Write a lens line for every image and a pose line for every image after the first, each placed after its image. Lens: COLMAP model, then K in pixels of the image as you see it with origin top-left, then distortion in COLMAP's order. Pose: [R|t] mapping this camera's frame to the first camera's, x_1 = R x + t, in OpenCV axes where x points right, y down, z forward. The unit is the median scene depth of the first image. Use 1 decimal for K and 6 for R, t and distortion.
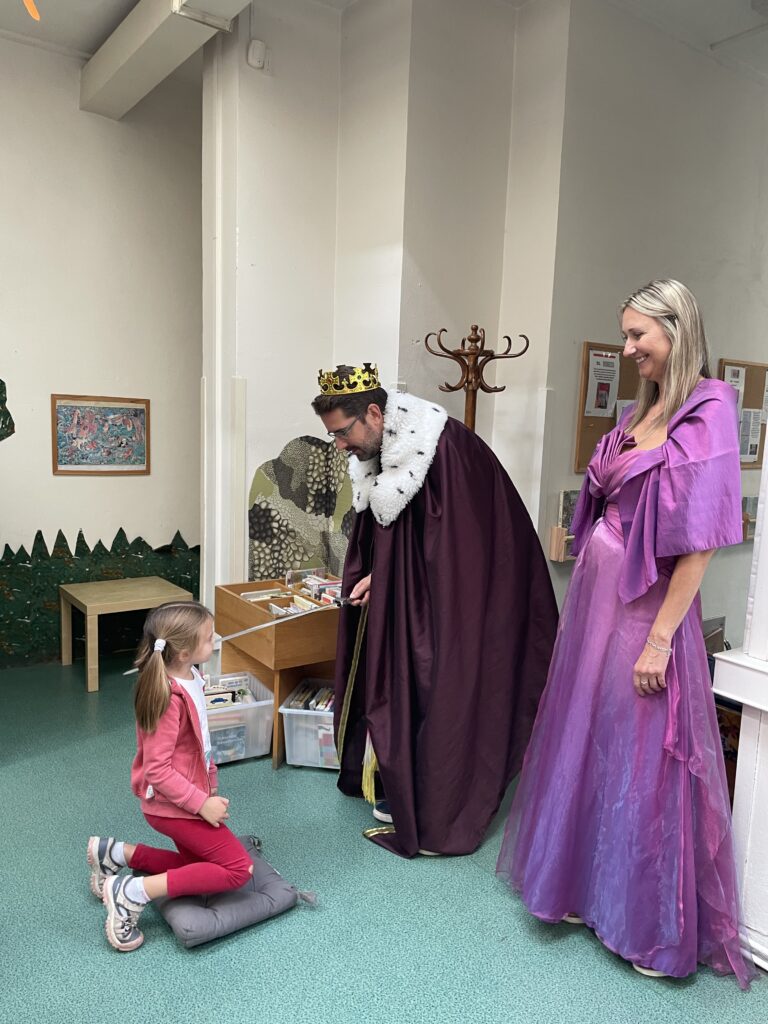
lens RADIAL K [[781.4, 0, 380.6], [0, 781.4, 519.6], [0, 0, 1]] dist [0.079150, -0.088538]
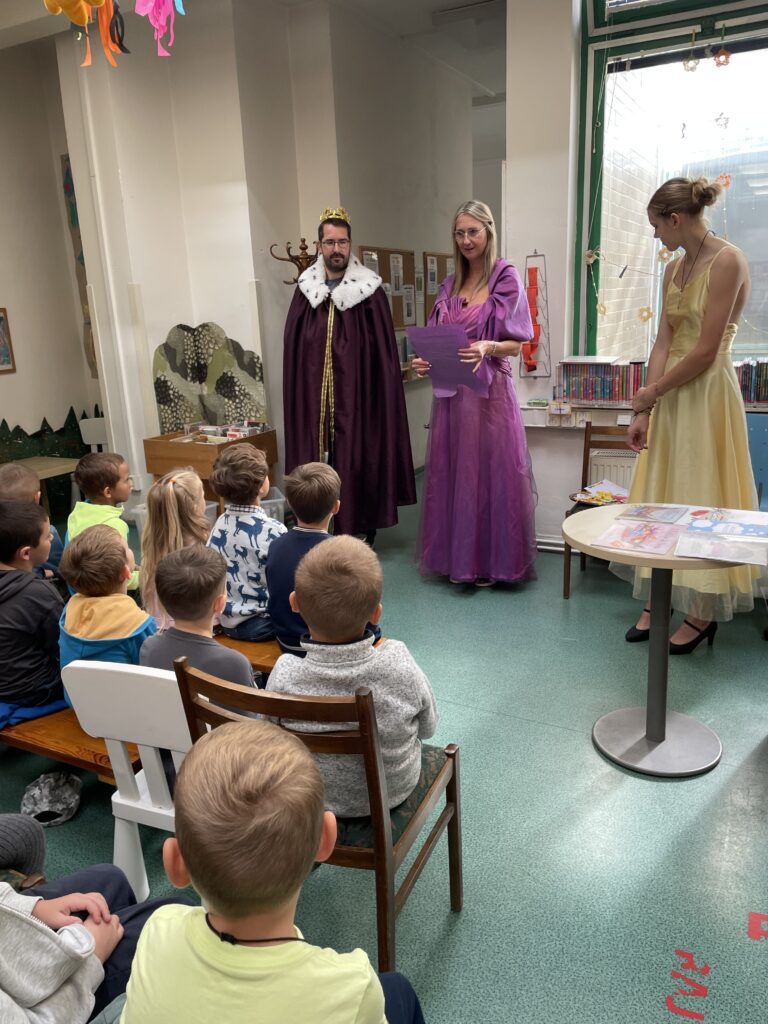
lens RADIAL K [[781.4, 0, 382.7], [0, 781.4, 512.1], [0, 0, 1]] dist [0.079150, -0.088538]
pose [[0.890763, -0.187153, 0.414145, -0.420553], [0.134944, 0.979093, 0.152209, 0.053689], [-0.433972, -0.079695, 0.897394, -0.425757]]
